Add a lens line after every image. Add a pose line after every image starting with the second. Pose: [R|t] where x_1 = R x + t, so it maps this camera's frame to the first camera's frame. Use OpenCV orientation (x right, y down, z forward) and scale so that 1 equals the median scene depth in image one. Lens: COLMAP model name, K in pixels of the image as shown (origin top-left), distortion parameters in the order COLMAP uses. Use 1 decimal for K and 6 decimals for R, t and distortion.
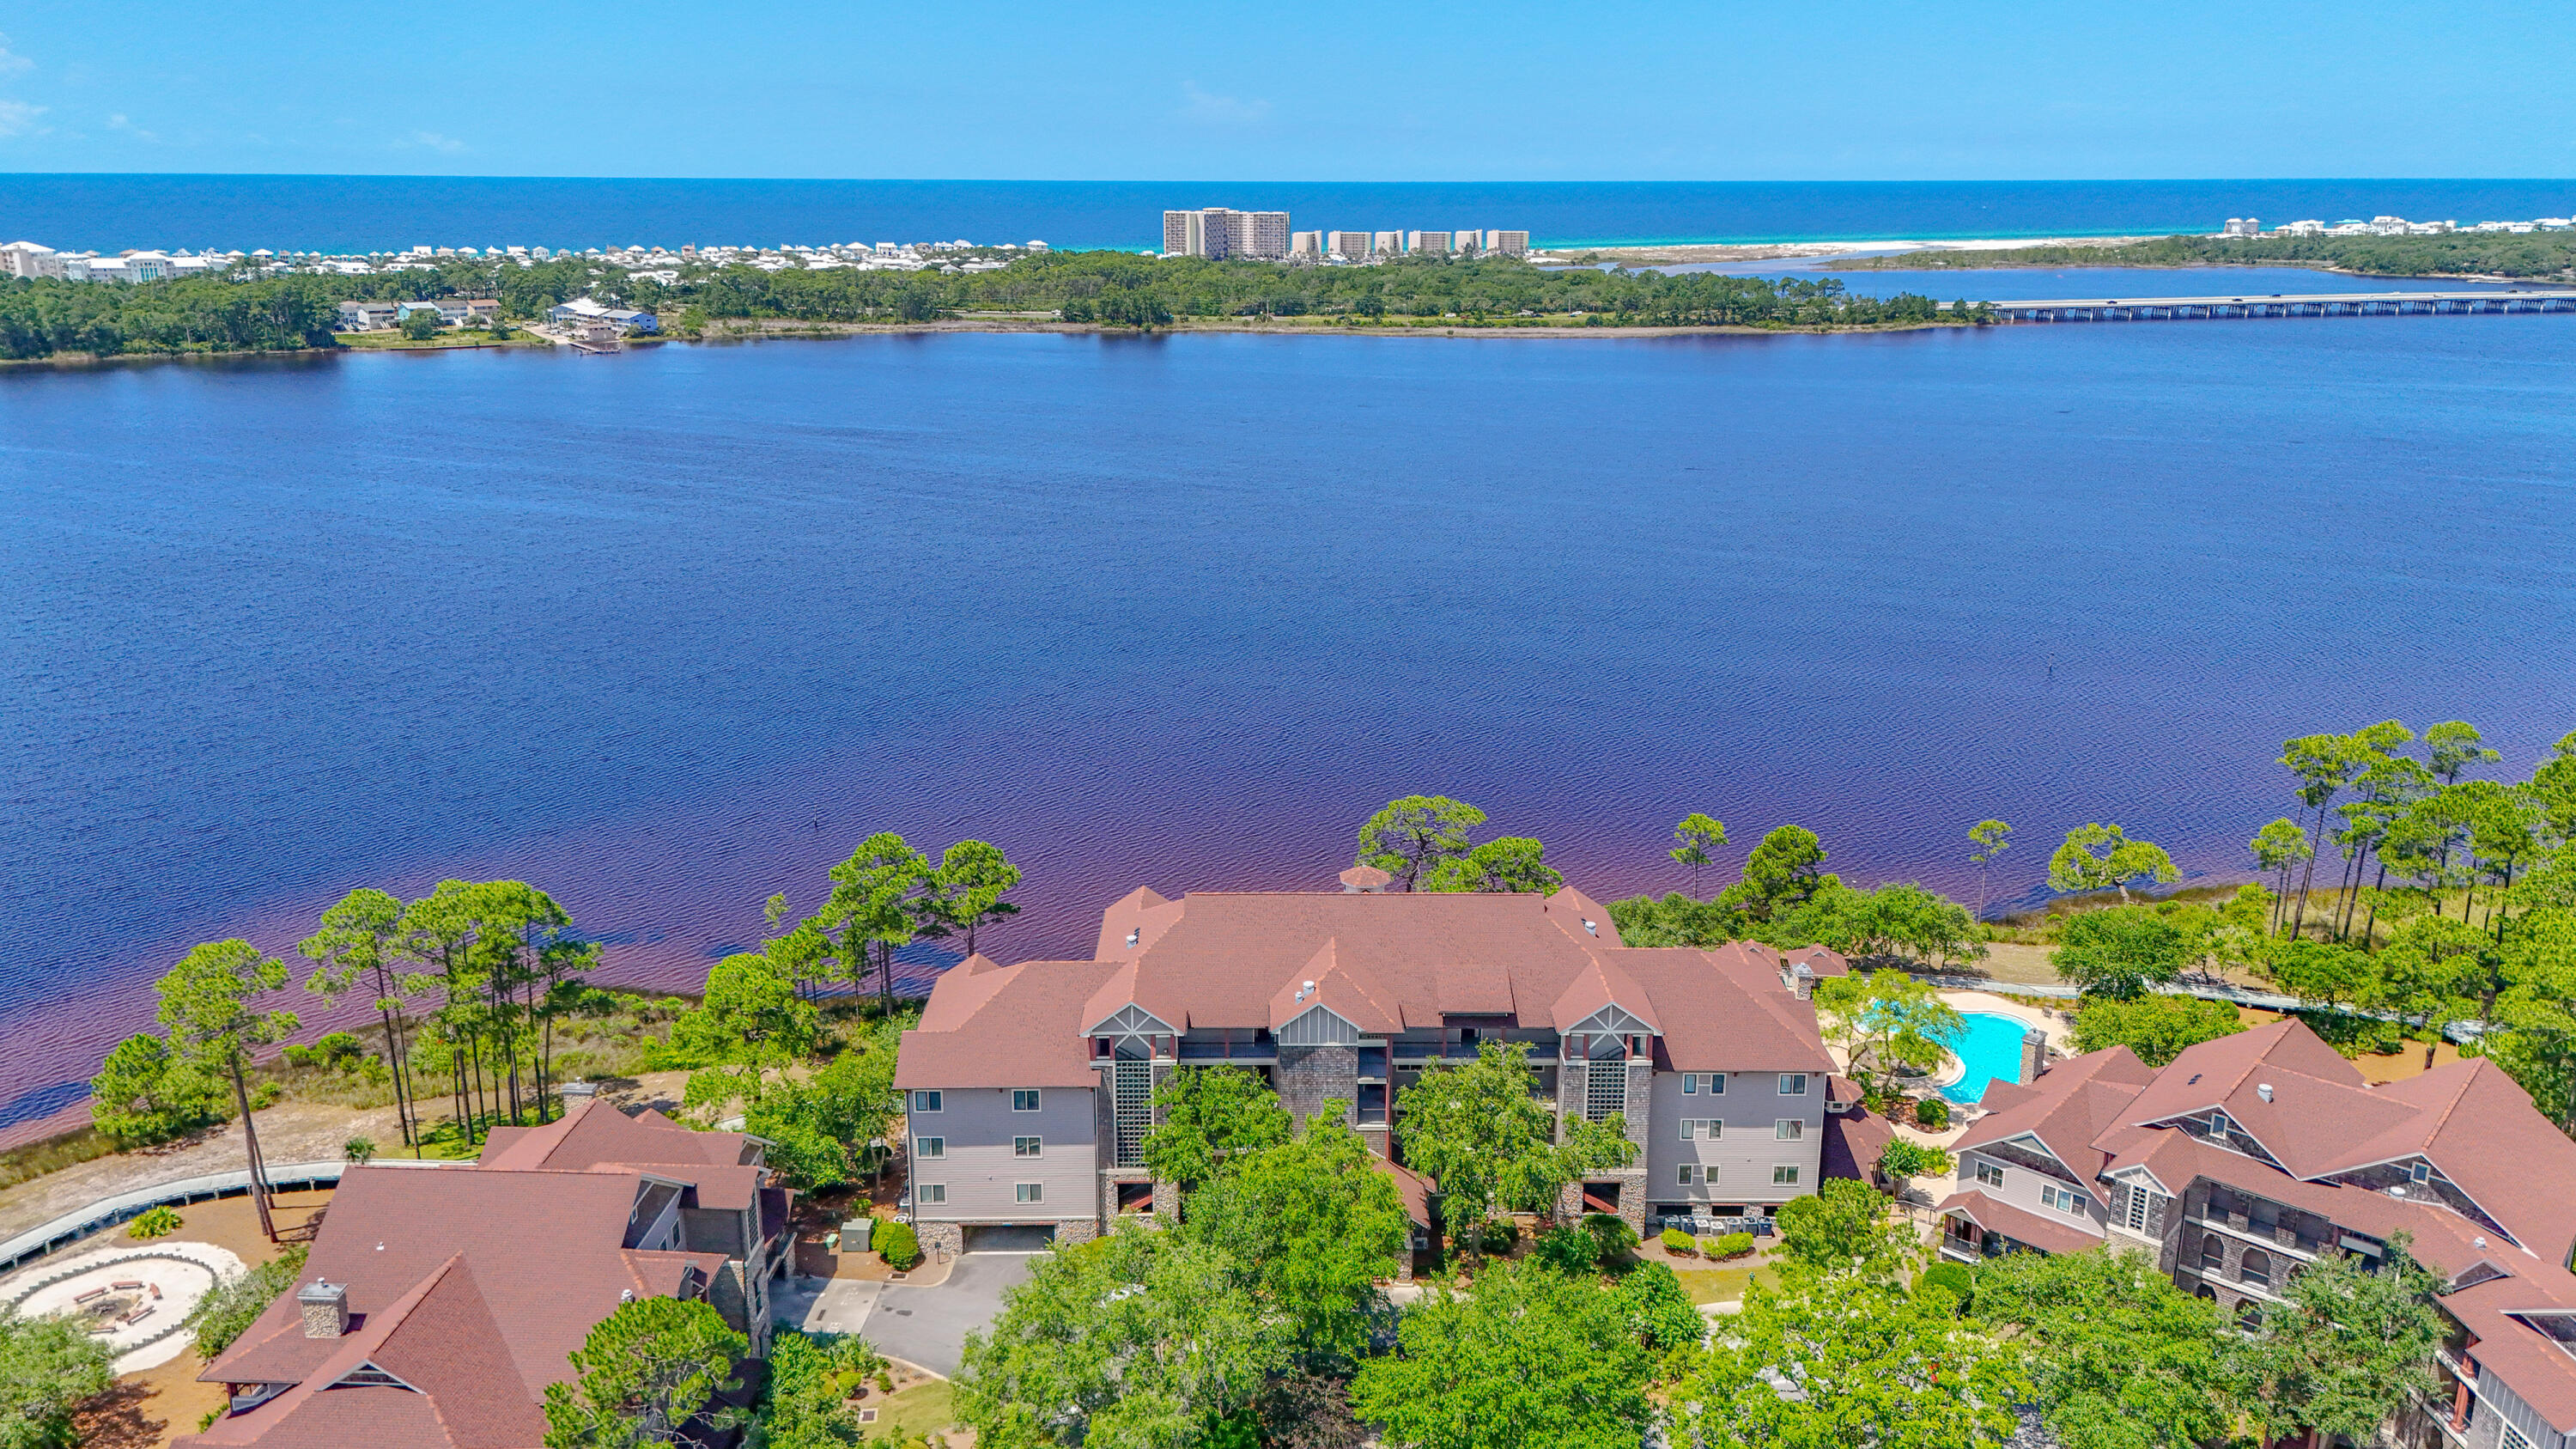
lens RADIAL K [[1884.0, 0, 1305.2], [0, 1884.0, 684.5], [0, 0, 1]] dist [0.061004, -0.047290]
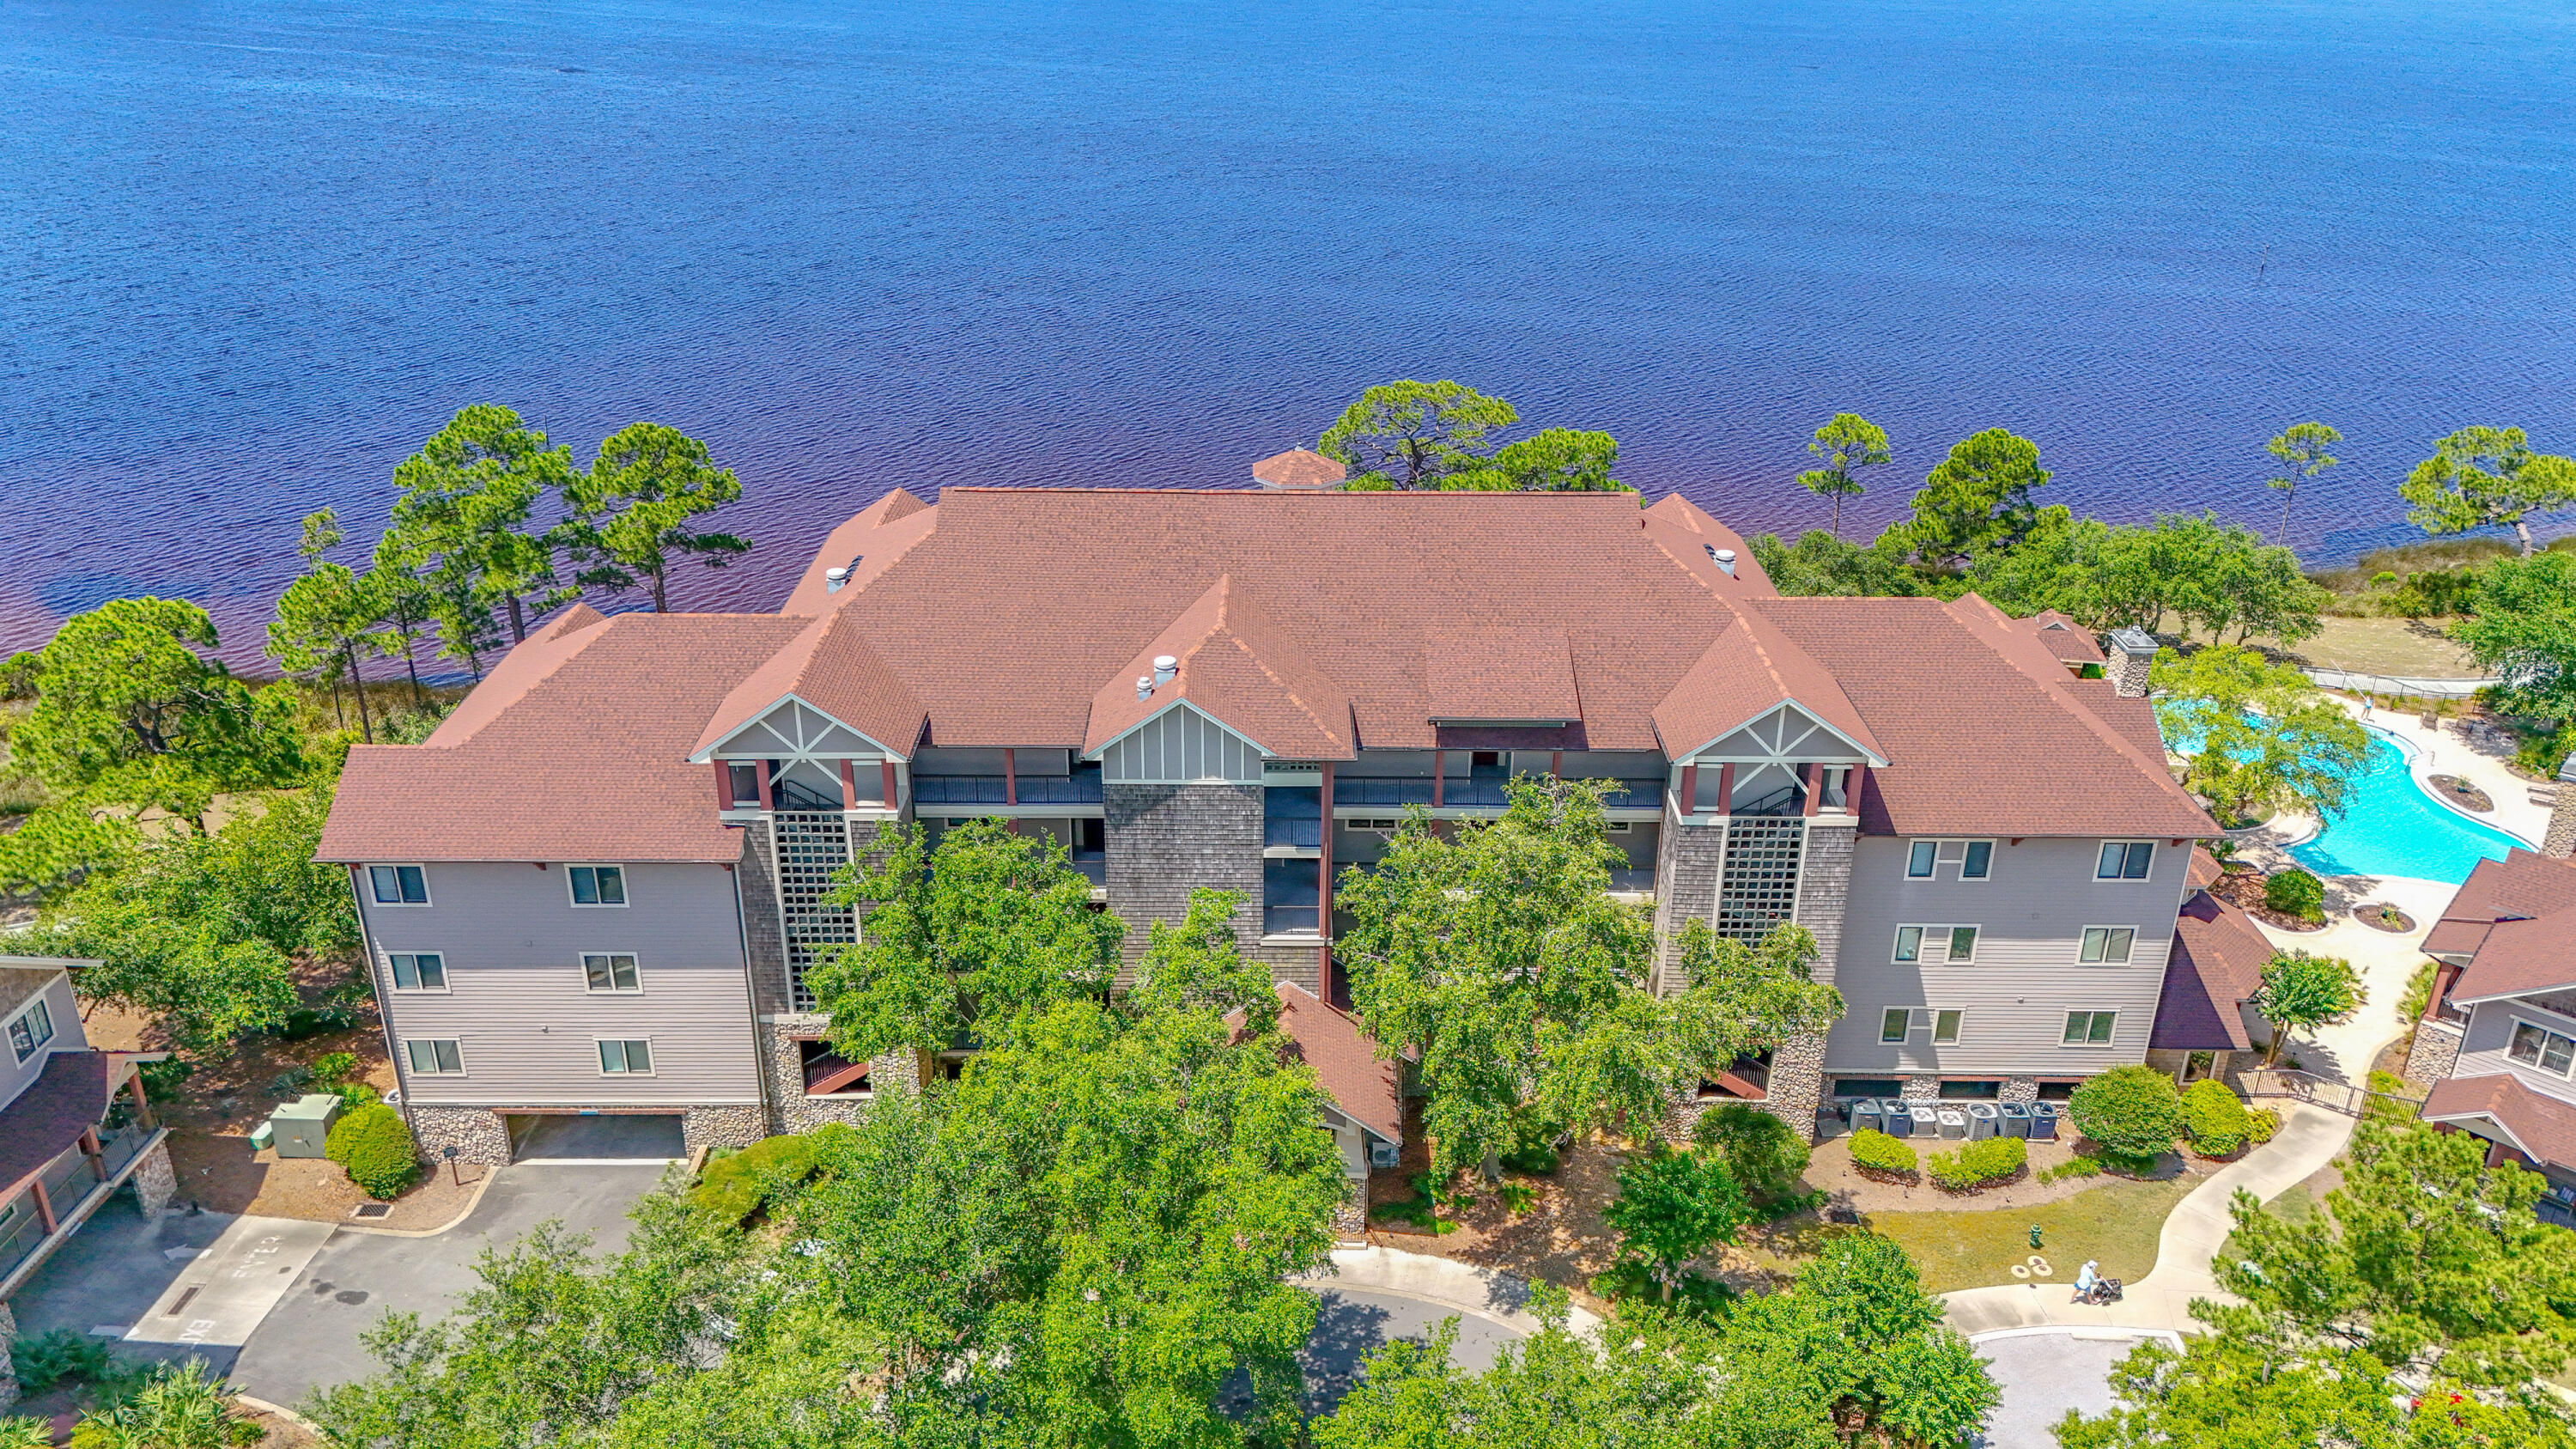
lens RADIAL K [[1884.0, 0, 1299.6], [0, 1884.0, 710.5], [0, 0, 1]] dist [0.061004, -0.047290]
pose [[0.999943, 0.007683, -0.007465, 0.039936], [-0.006296, 0.985285, 0.170805, 0.085607], [0.008667, -0.170748, 0.985277, 0.503660]]
